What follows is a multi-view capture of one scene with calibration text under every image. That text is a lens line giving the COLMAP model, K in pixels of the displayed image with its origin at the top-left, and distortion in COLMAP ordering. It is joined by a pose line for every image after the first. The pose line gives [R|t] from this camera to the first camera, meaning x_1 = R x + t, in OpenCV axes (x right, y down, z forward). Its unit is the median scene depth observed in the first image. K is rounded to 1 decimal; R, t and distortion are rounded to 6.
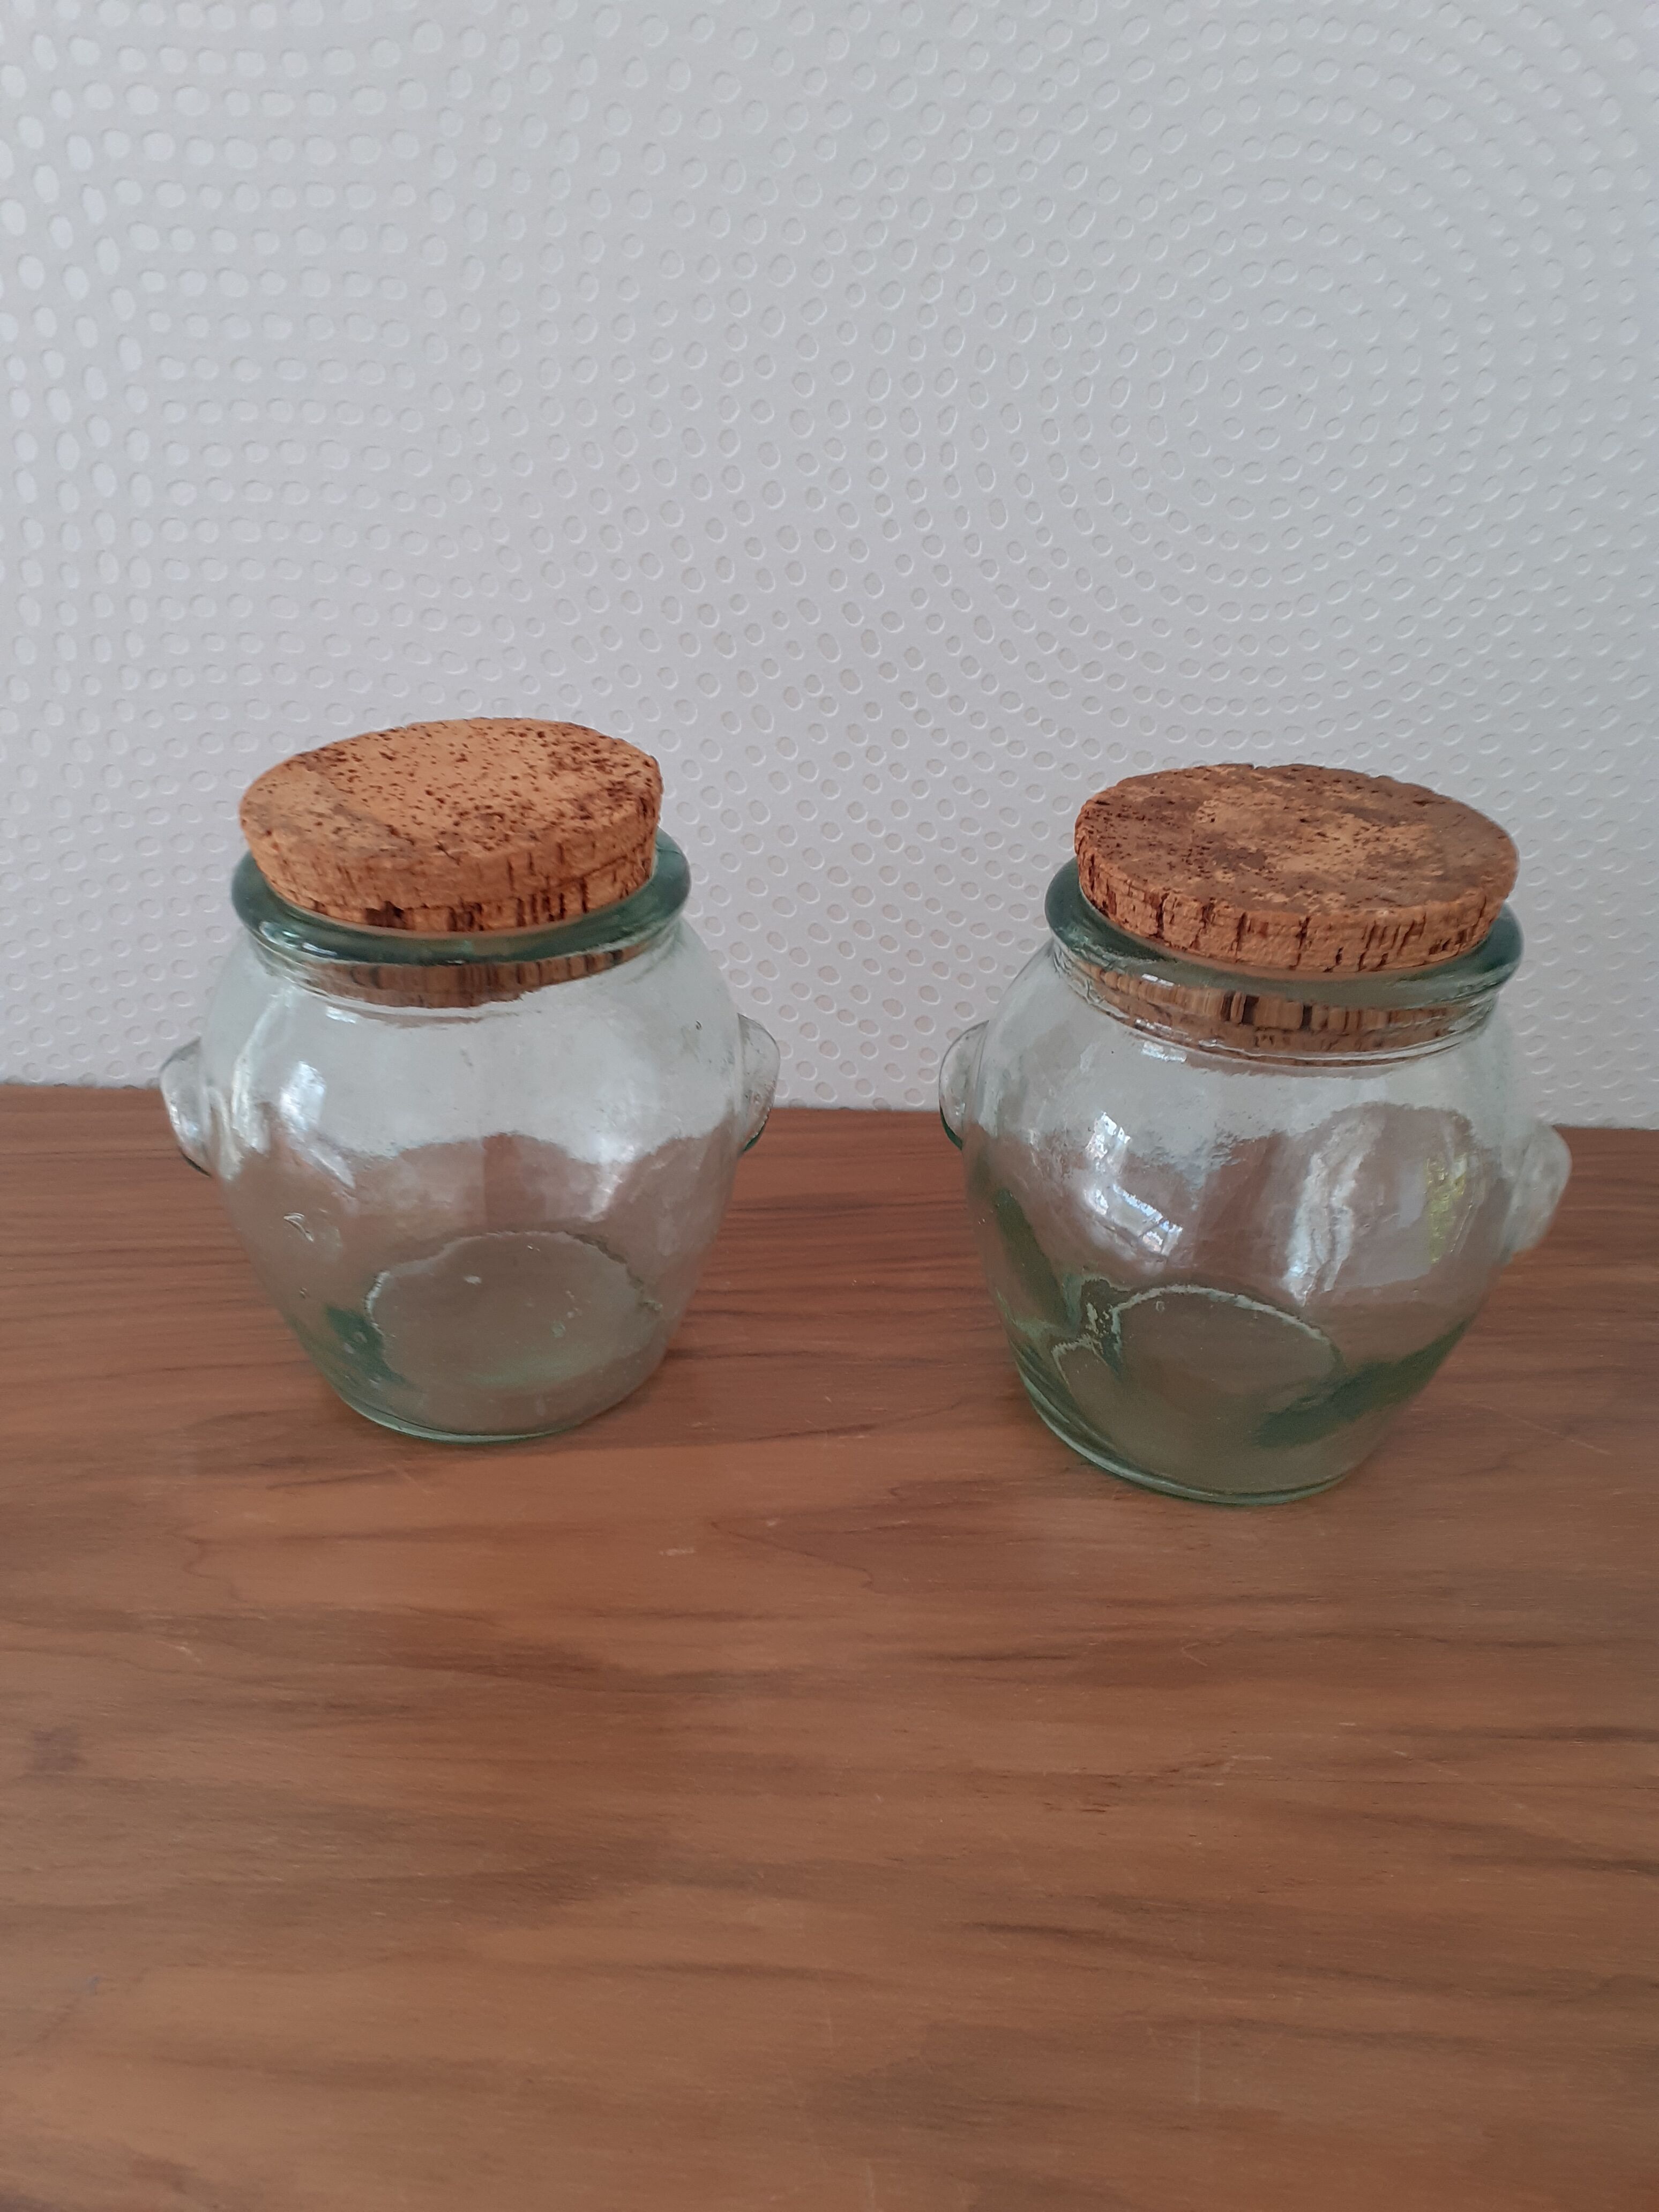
lens RADIAL K [[1747.1, 0, 824.7], [0, 1747.1, 1136.8], [0, 0, 1]] dist [0.035304, -0.030623]
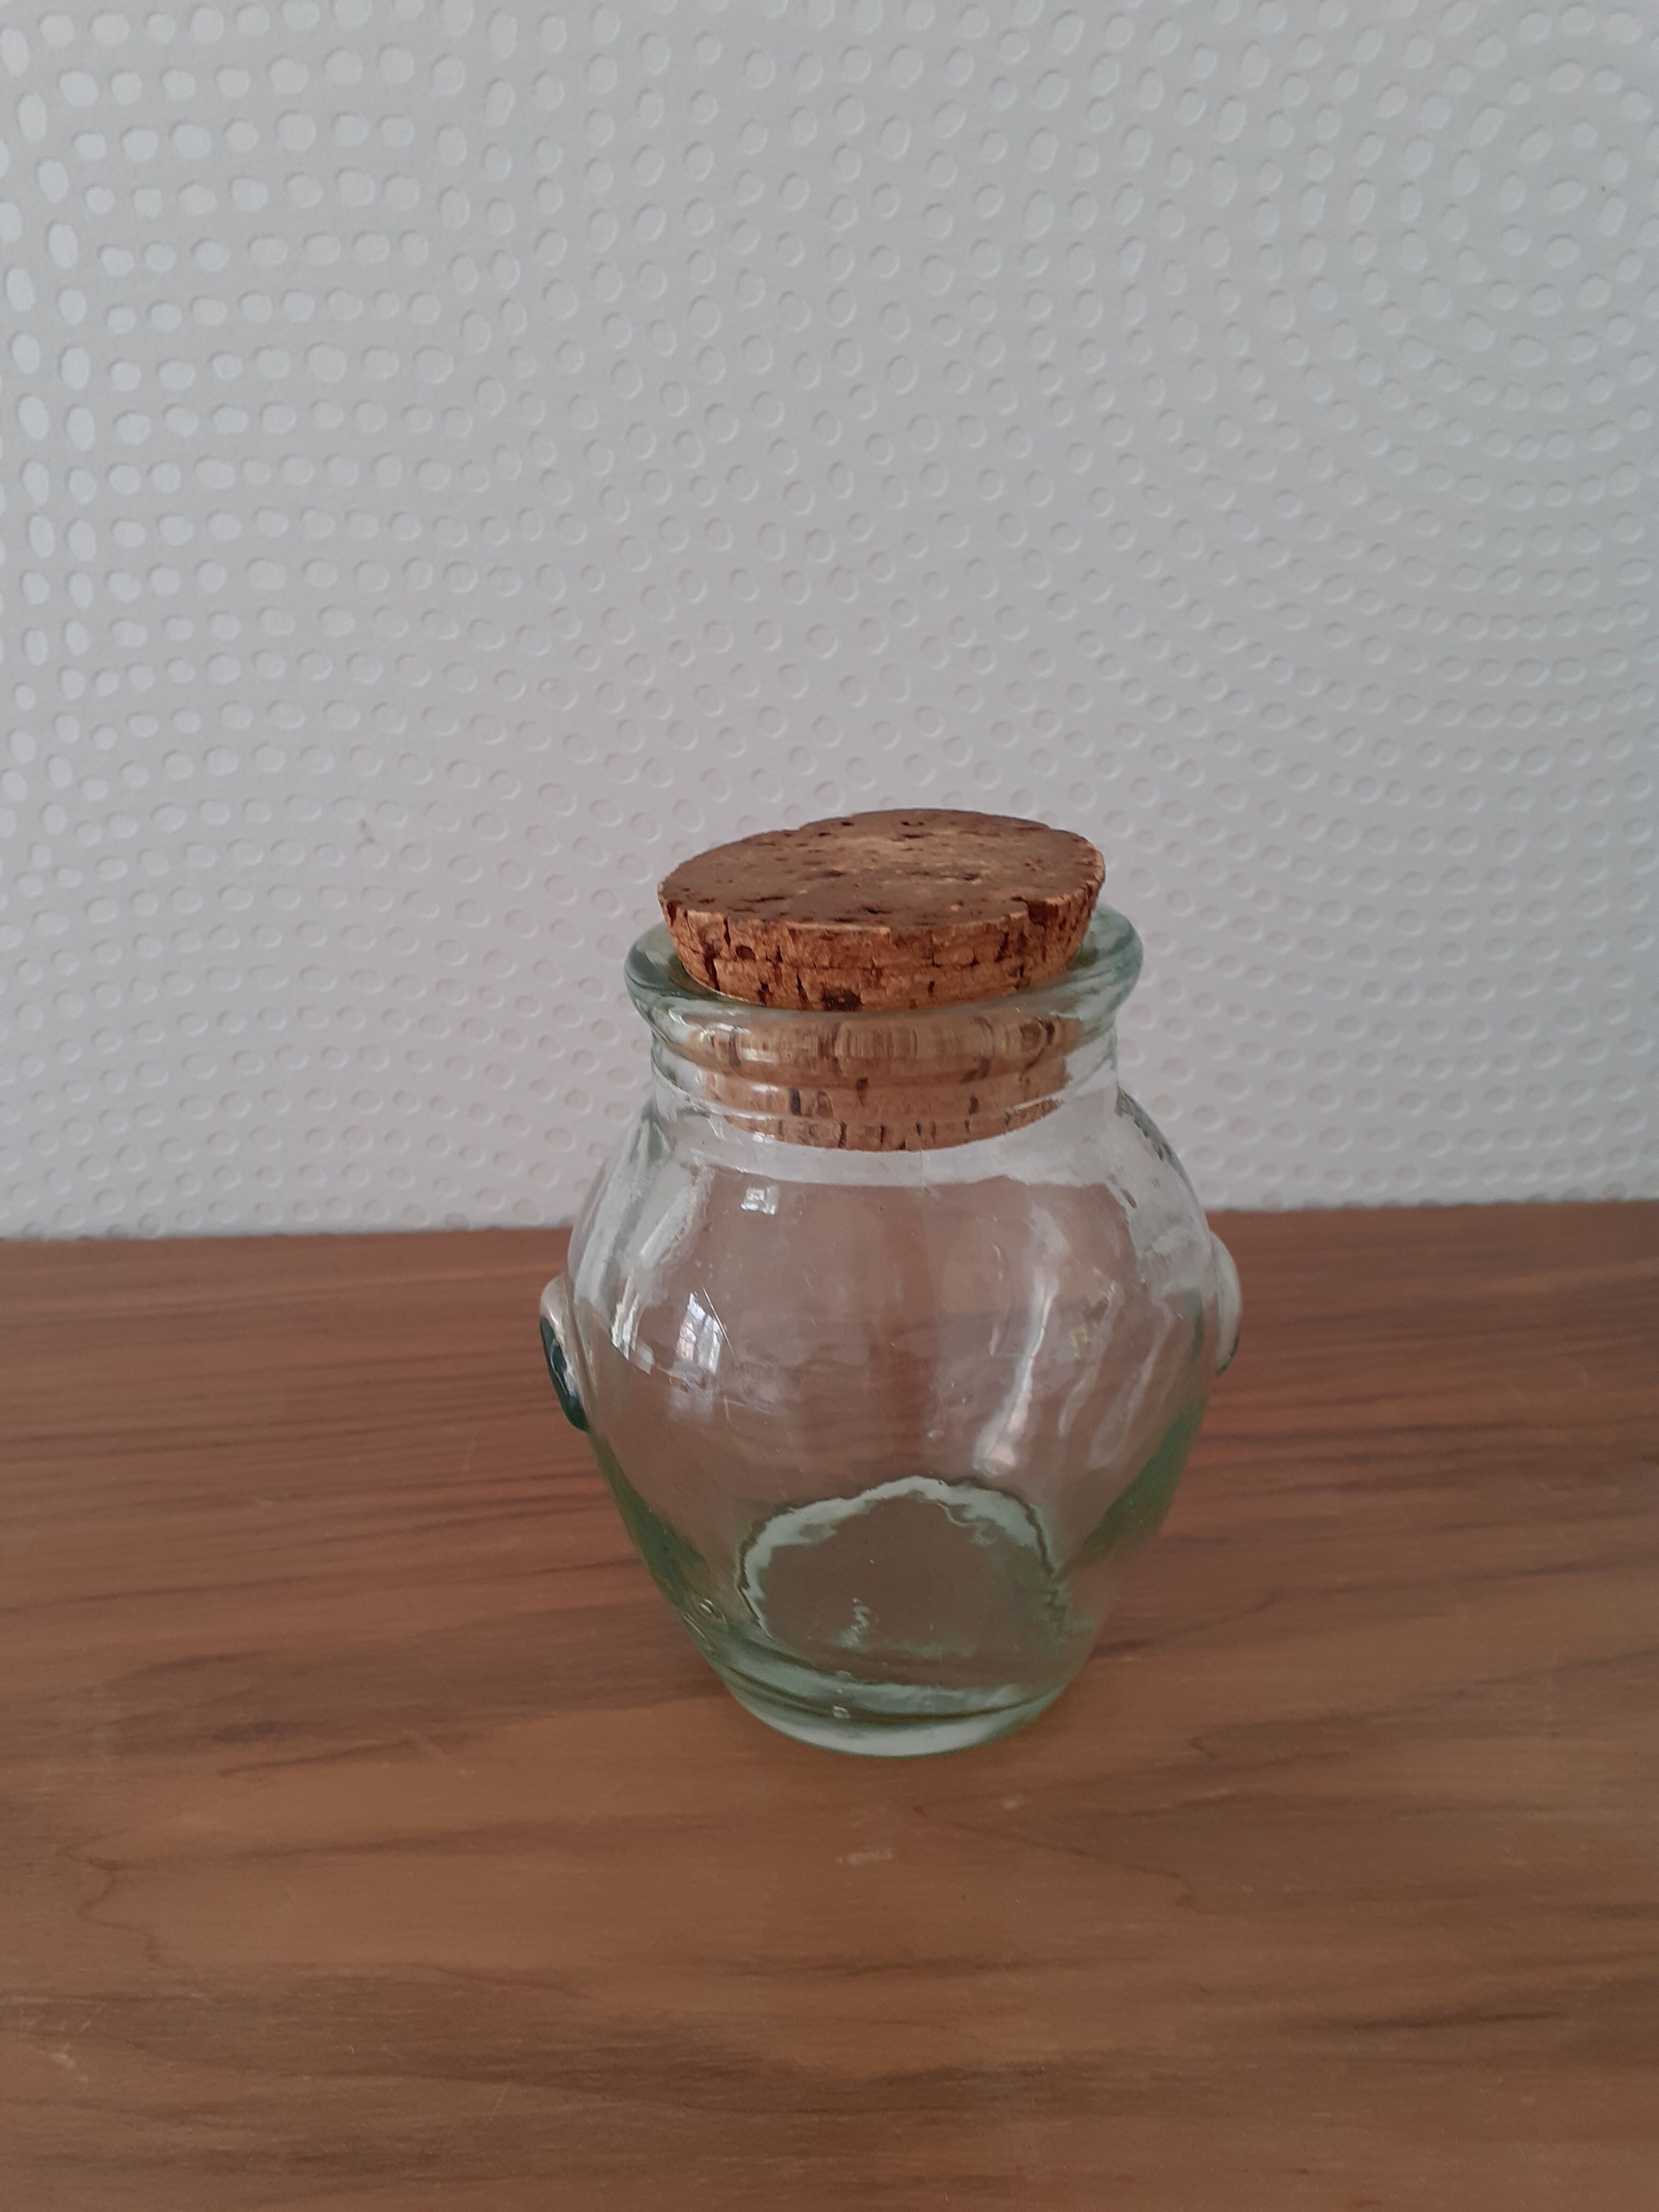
lens RADIAL K [[1747.1, 0, 805.2], [0, 1747.1, 1122.2], [0, 0, 1]] dist [0.035304, -0.030623]
pose [[0.997709, -0.054275, -0.040382, -0.060090], [0.047480, 0.987007, -0.153503, 0.068838], [0.048189, 0.151234, 0.987323, 0.314355]]
